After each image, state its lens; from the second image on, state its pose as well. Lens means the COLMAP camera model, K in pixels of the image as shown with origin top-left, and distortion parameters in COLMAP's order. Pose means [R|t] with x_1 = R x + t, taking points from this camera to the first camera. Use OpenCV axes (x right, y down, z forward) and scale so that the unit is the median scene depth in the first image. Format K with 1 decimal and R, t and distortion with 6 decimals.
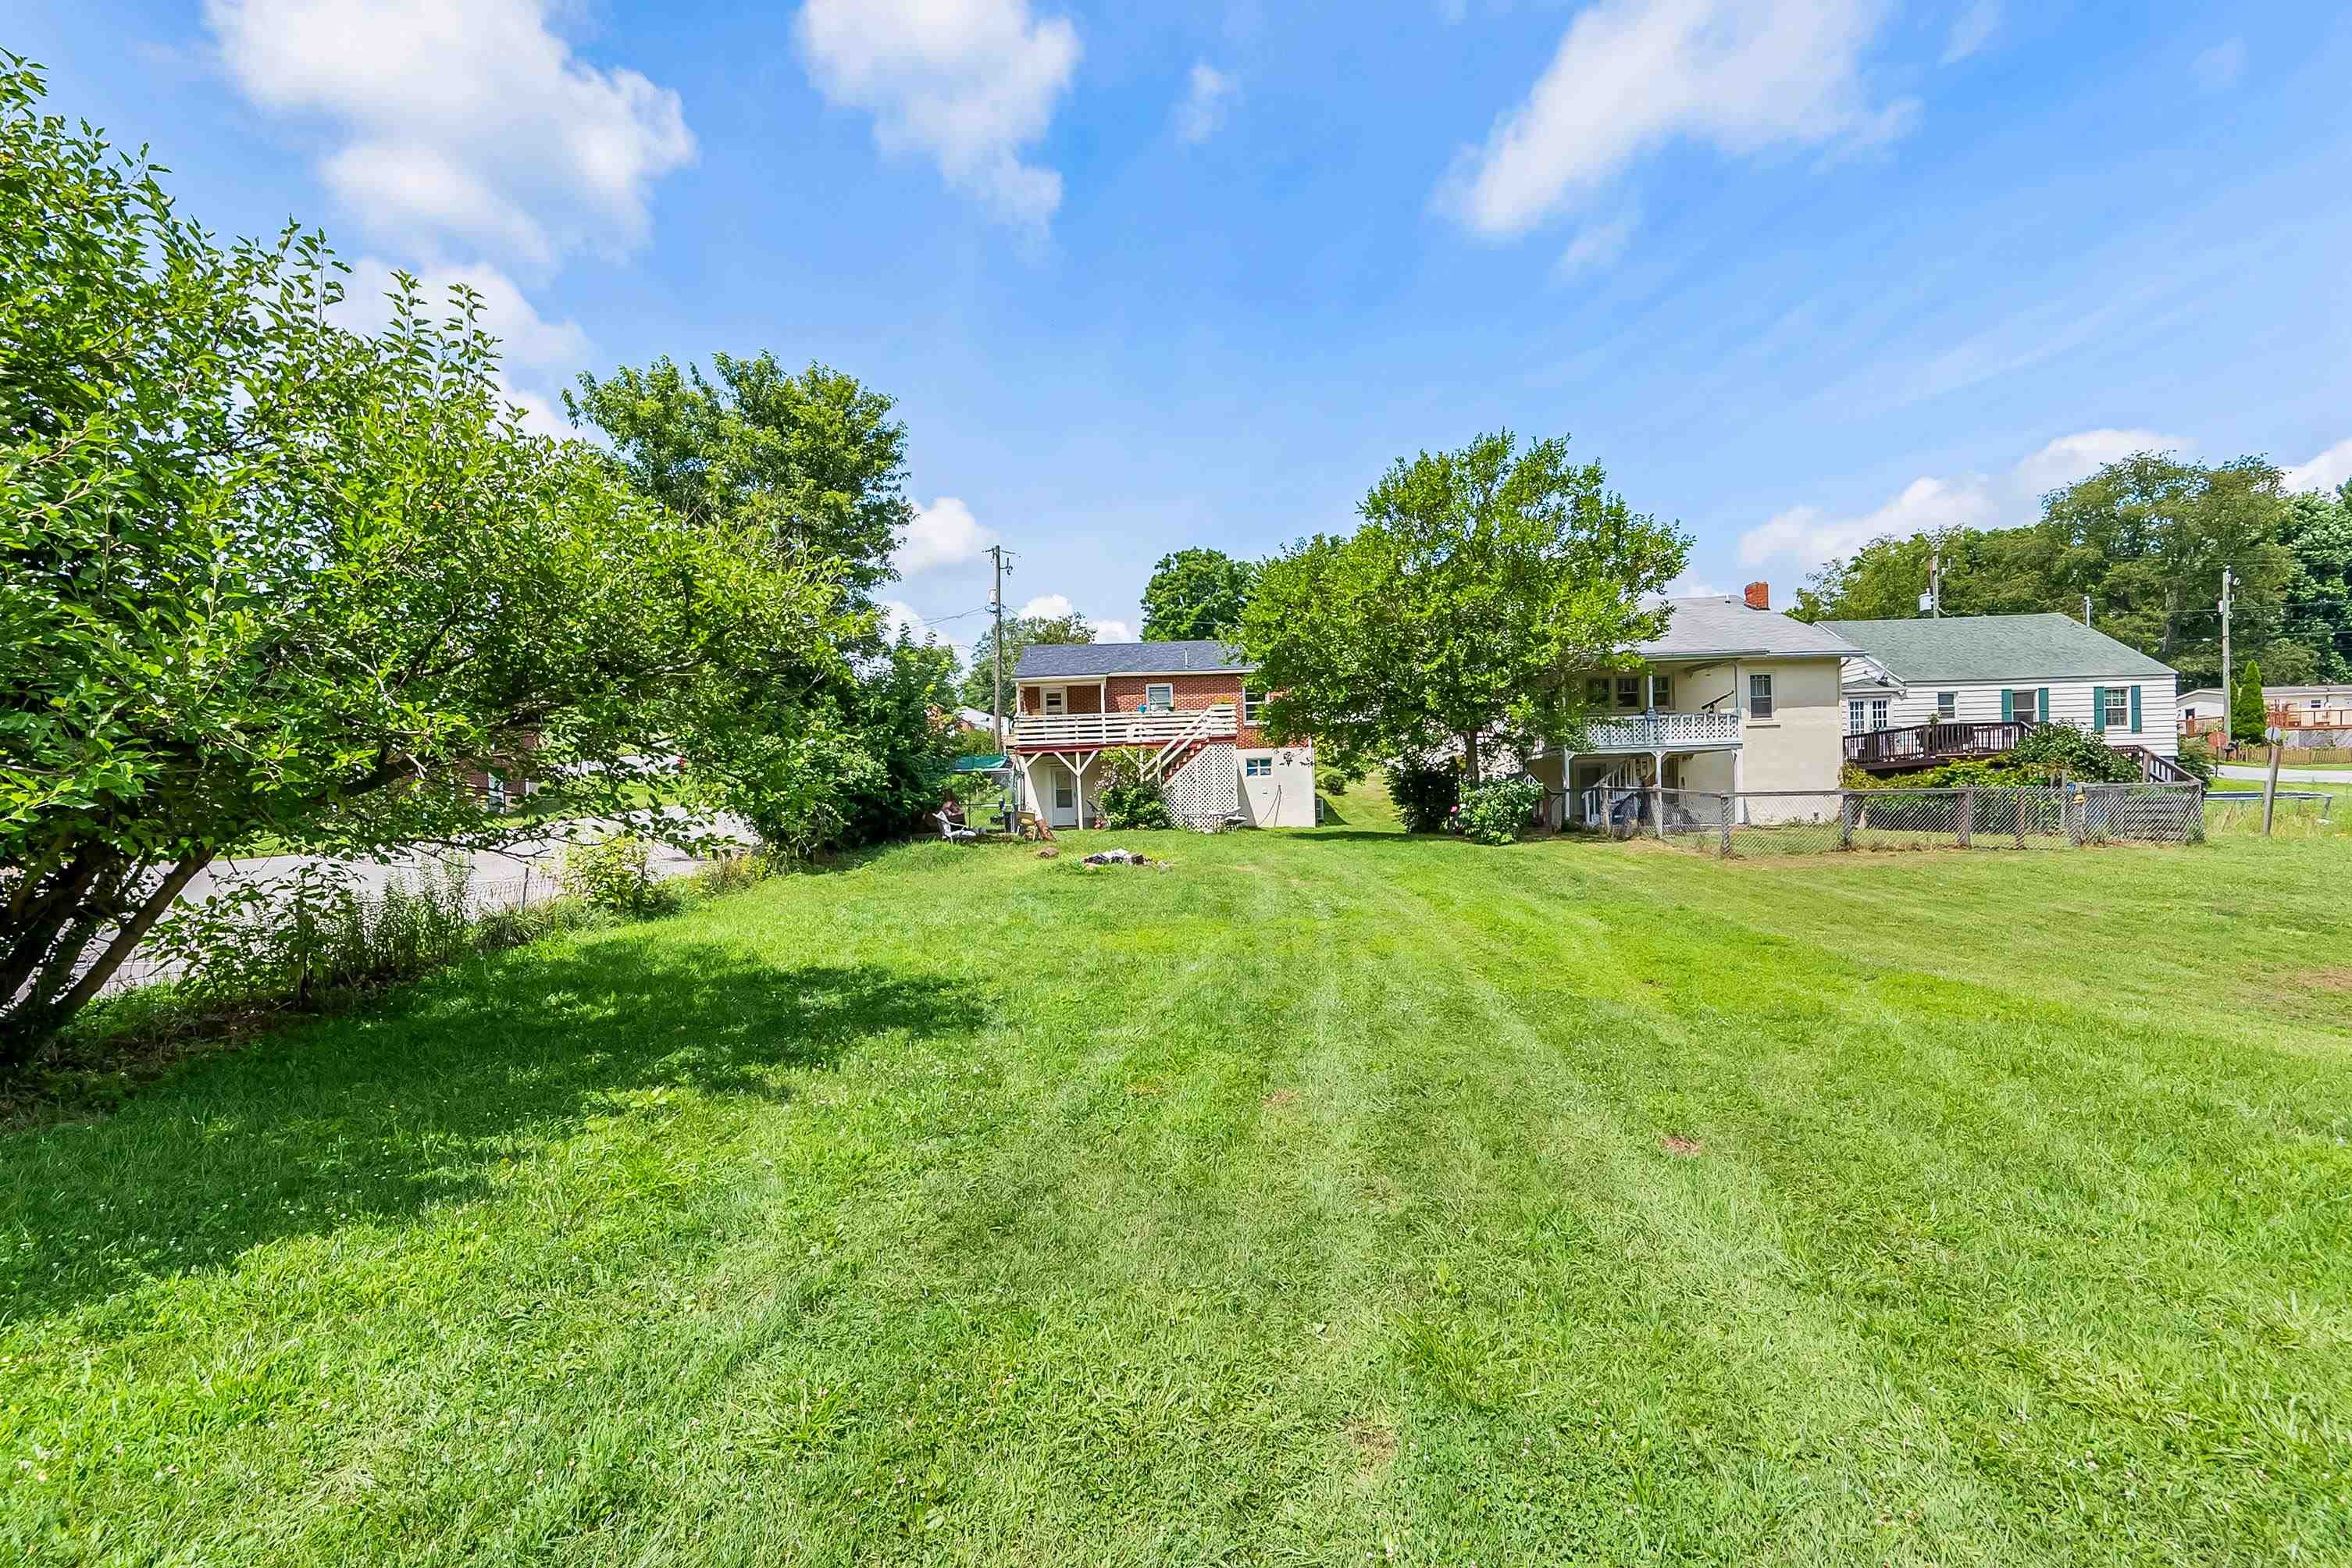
lens RADIAL K [[945.7, 0, 1174.9], [0, 945.7, 759.0], [0, 0, 1]] dist [0.000651, -0.000195]
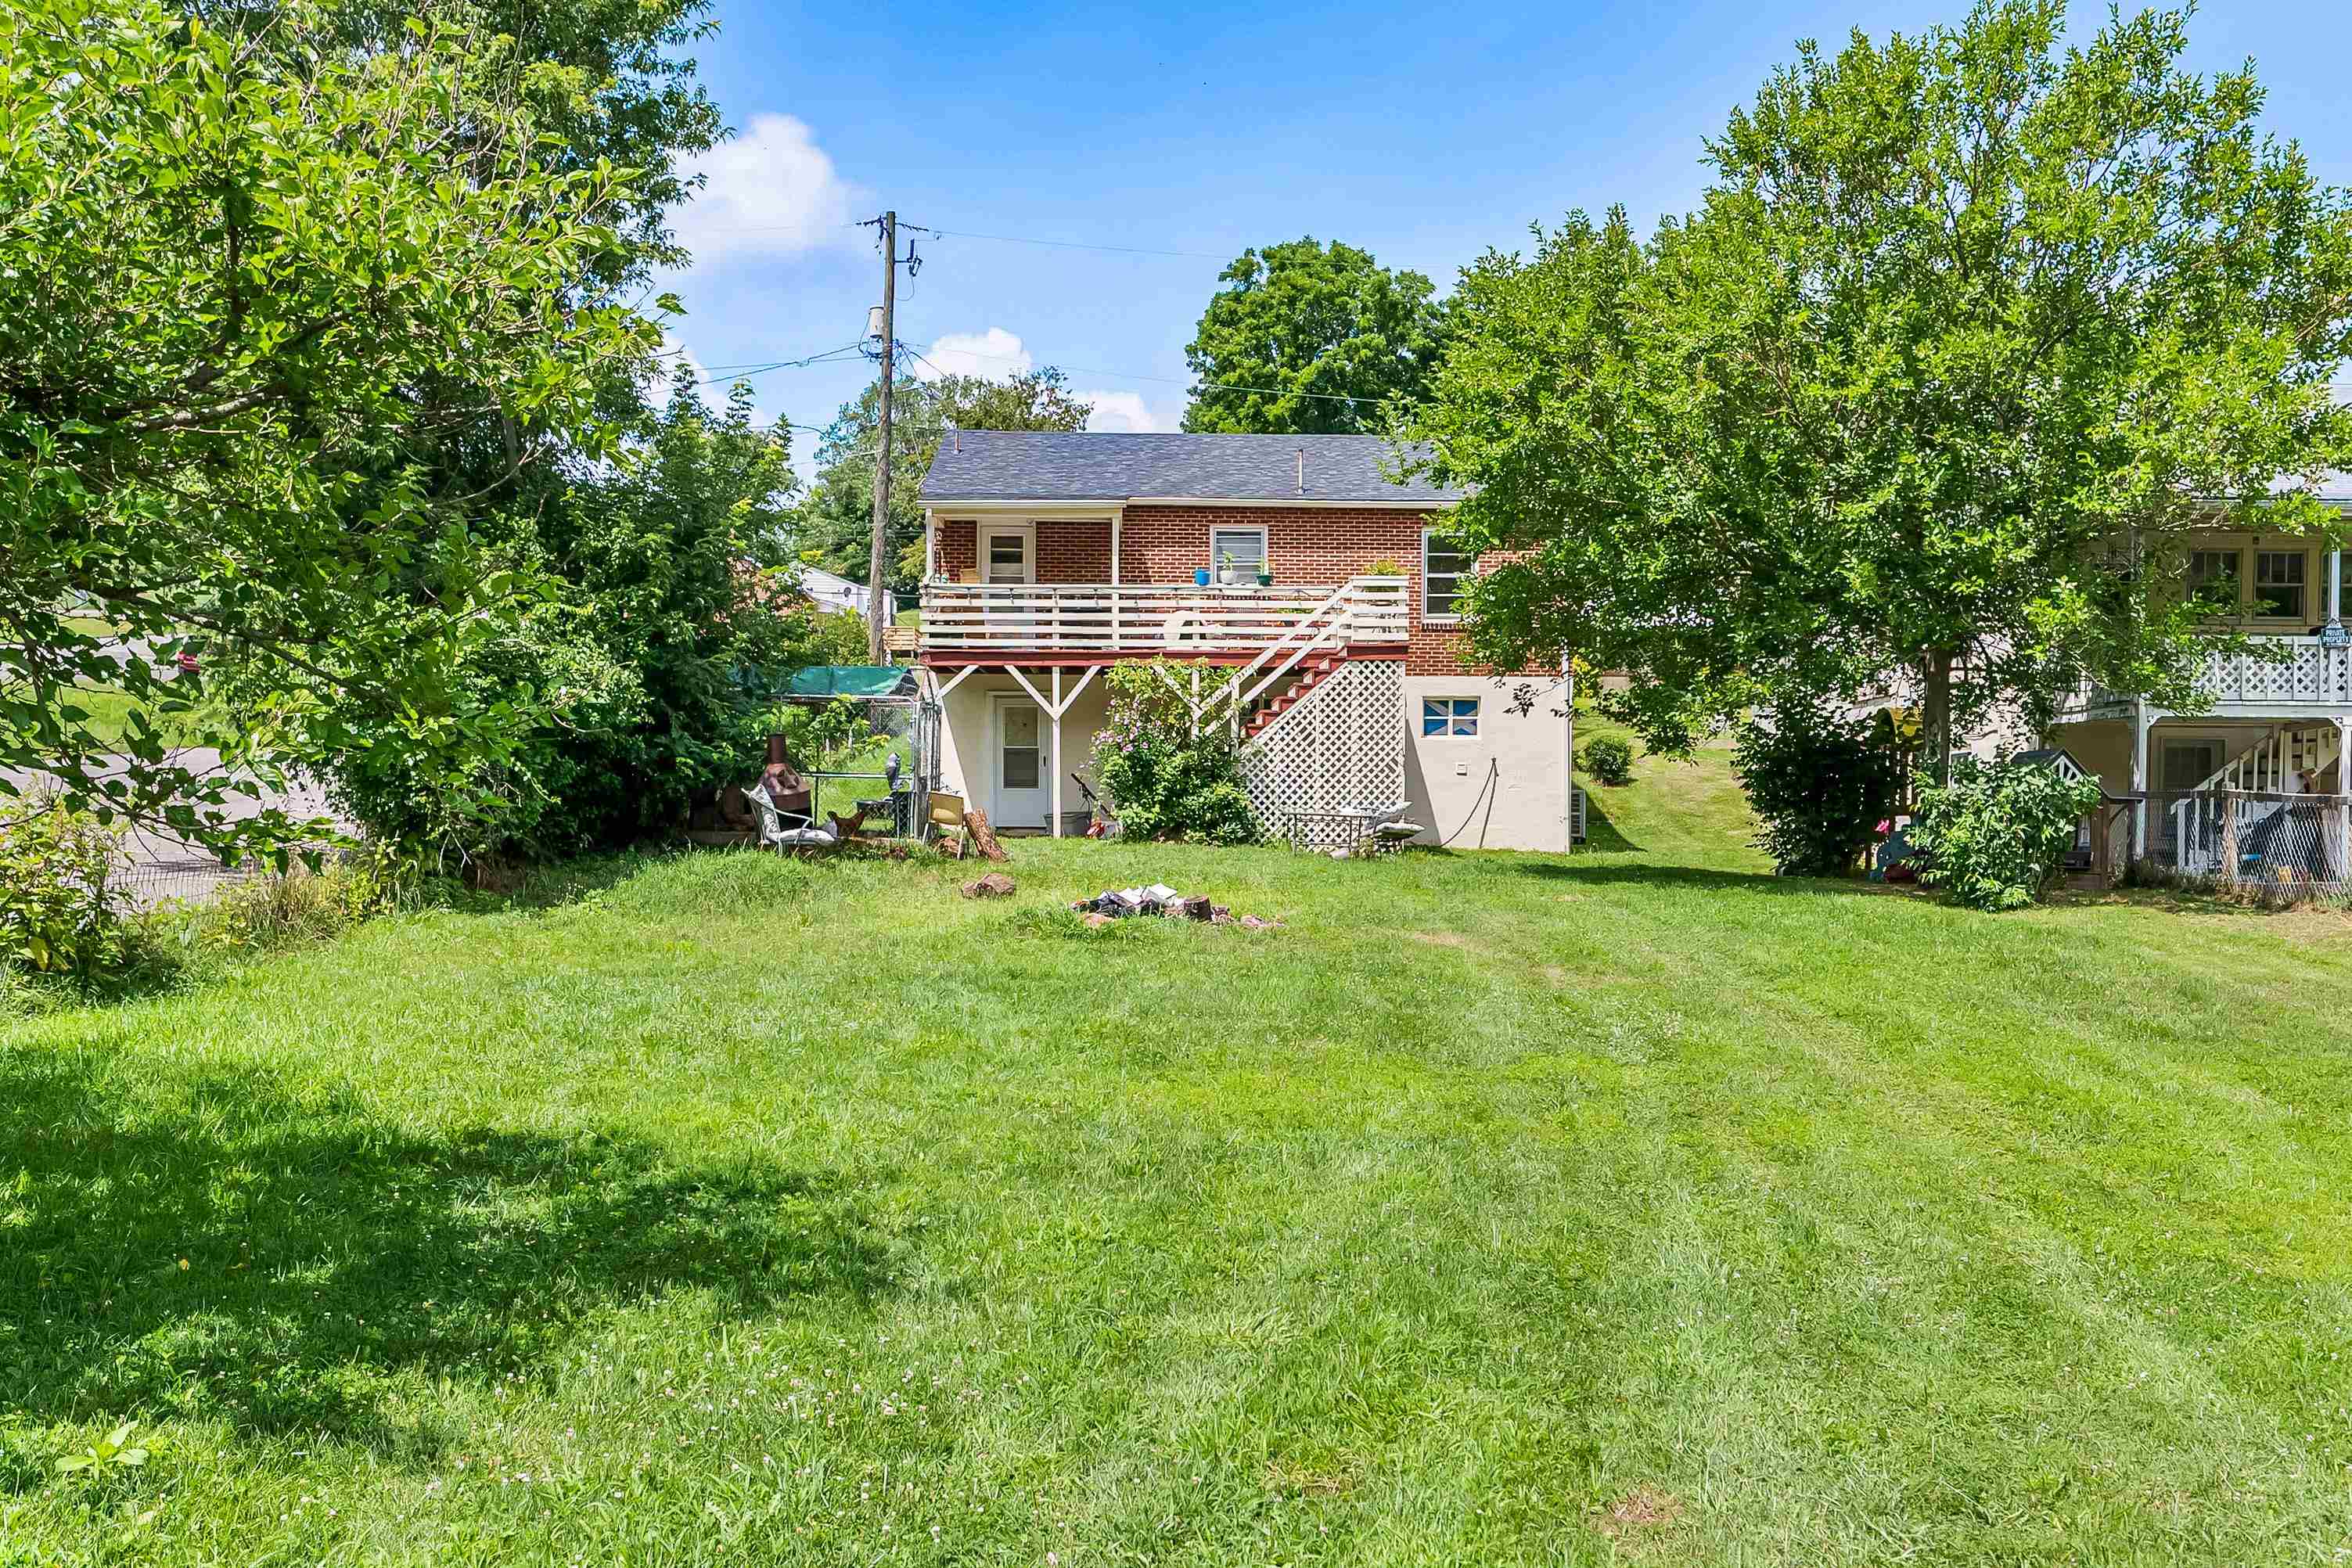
lens RADIAL K [[2031.1, 0, 1232.3], [0, 2031.1, 711.3], [0, 0, 1]] dist [-0.008961, 0.009649]
pose [[0.999155, 0.040956, -0.003549, -0.019256], [-0.040924, 0.999124, 0.008692, 0.002826], [0.003902, -0.008539, 0.999956, 0.031715]]
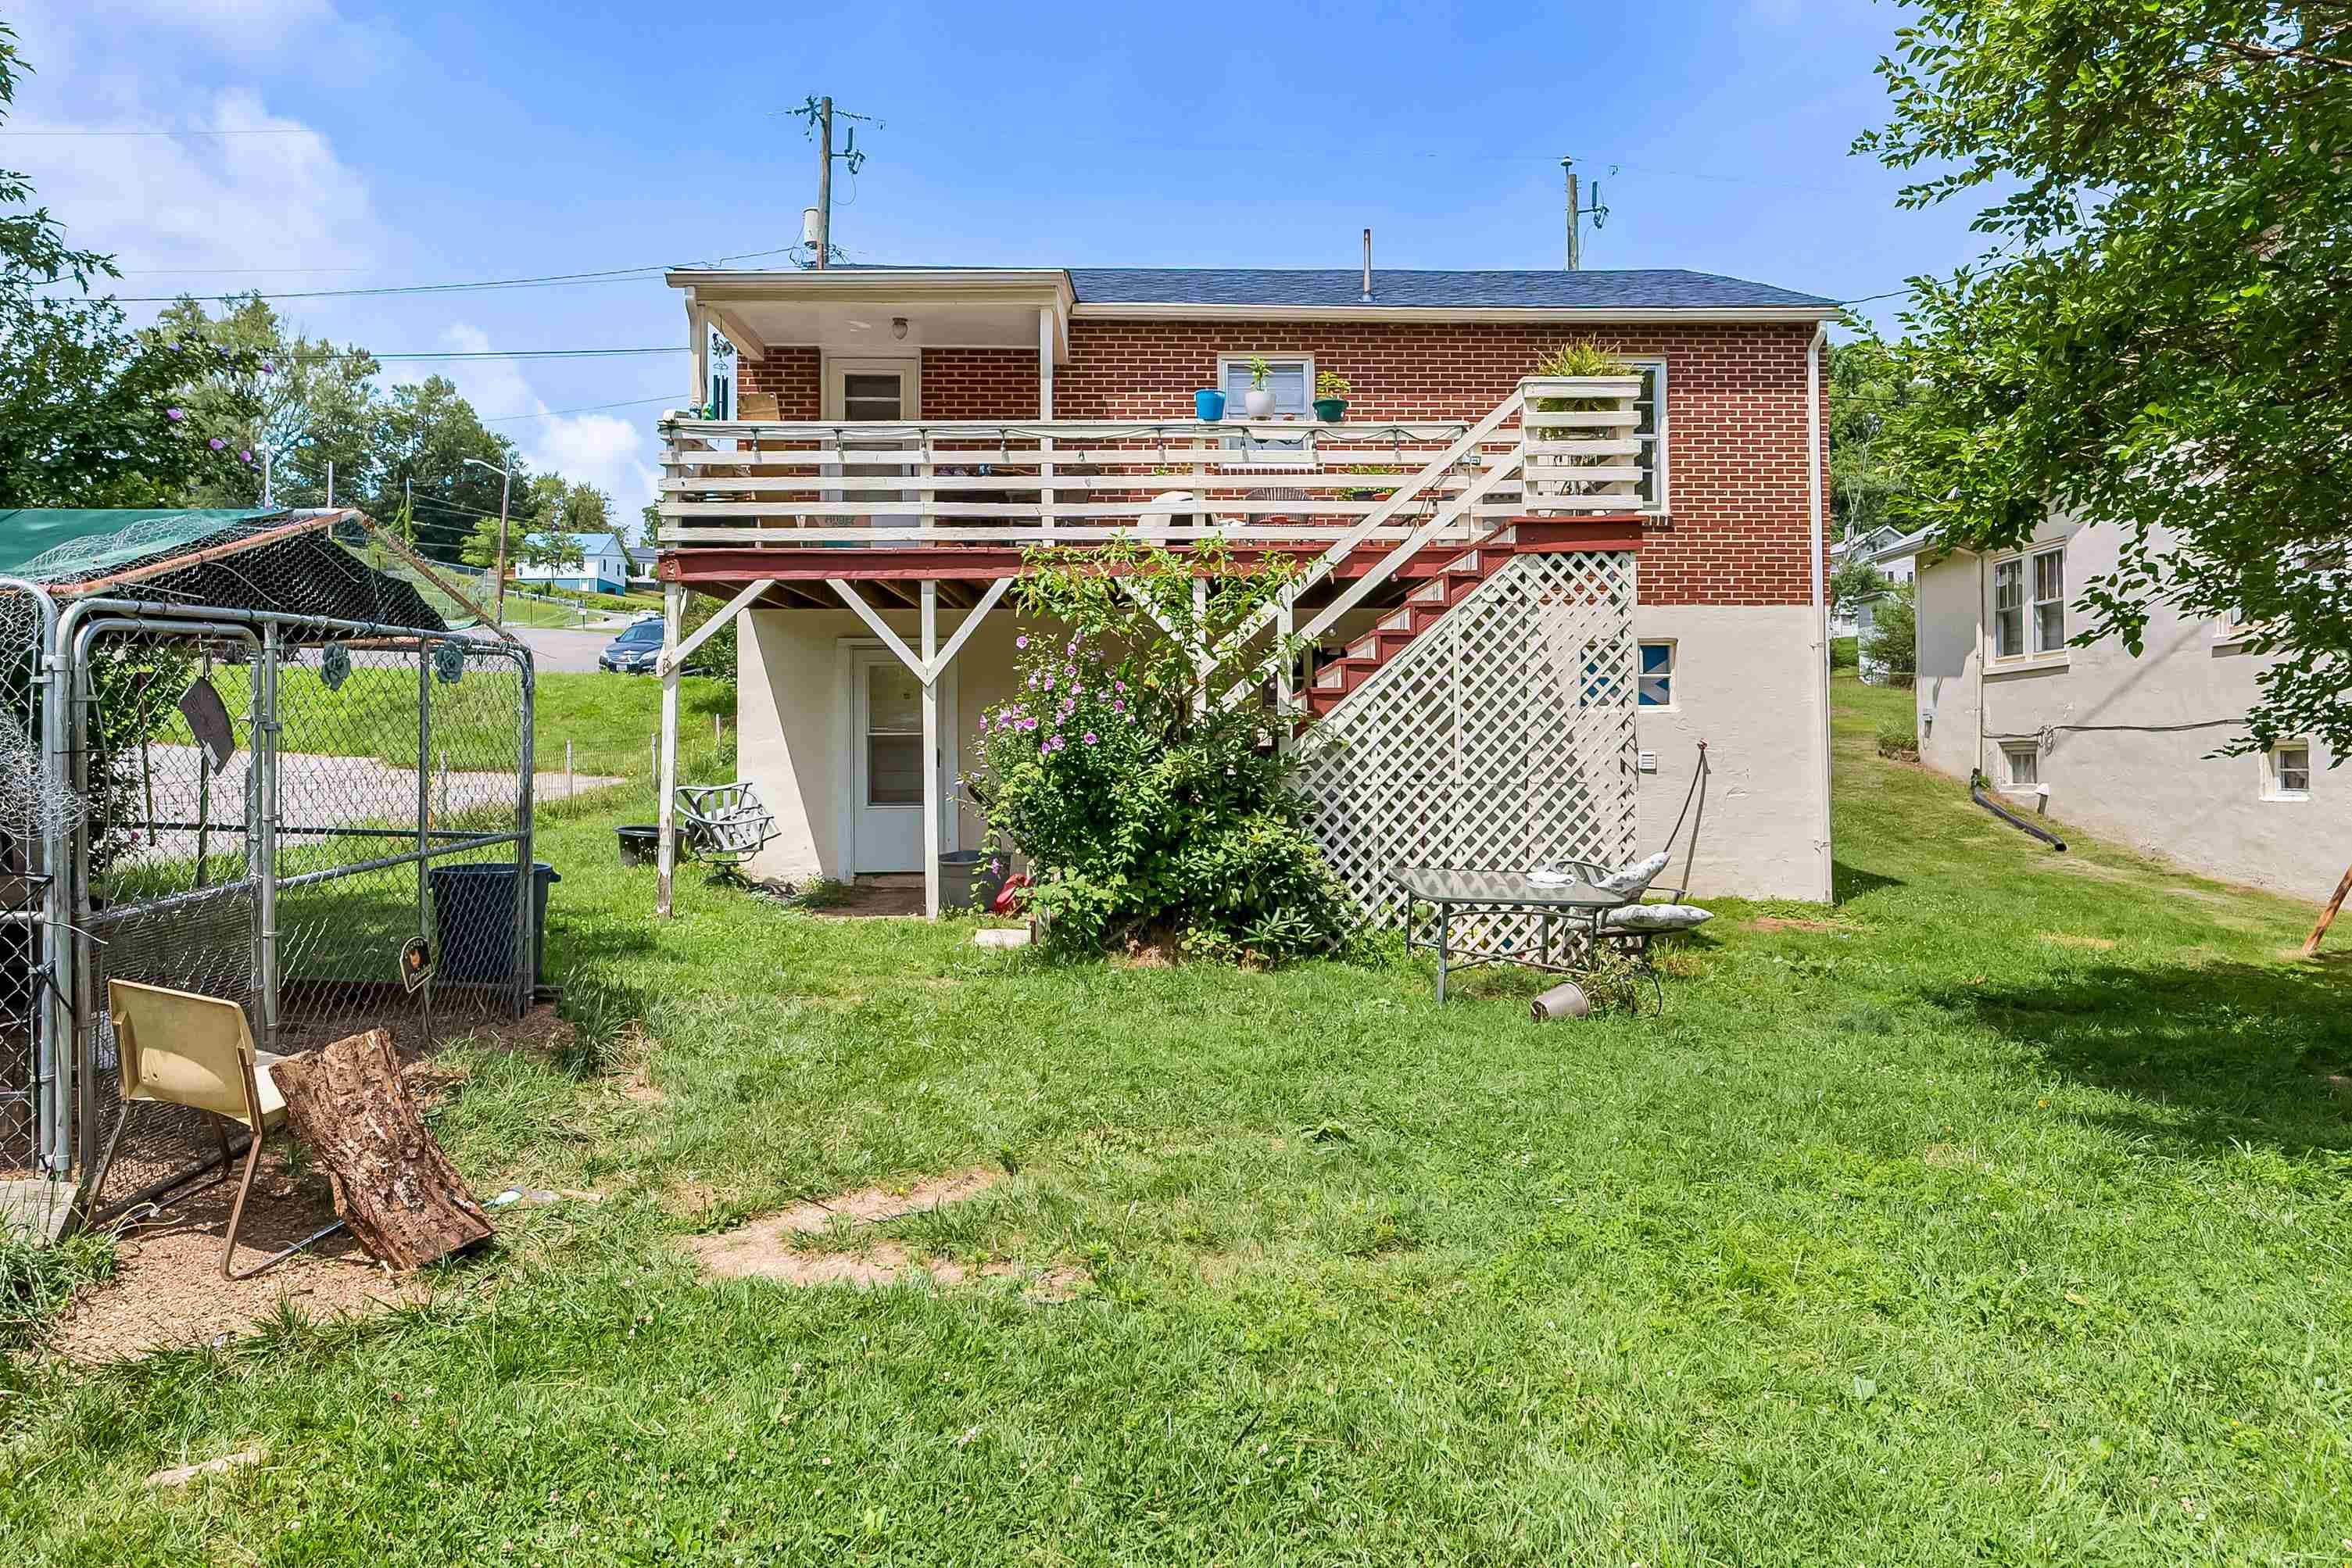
lens RADIAL K [[1380.5, 0, 1176.4], [0, 1380.5, 762.9], [0, 0, 1]] dist [0.002512, -0.000598]
pose [[0.999215, 0.031367, -0.024192, -0.044145], [-0.029745, 0.997459, 0.064739, 0.018802], [0.026162, -0.063969, 0.997609, 0.915267]]
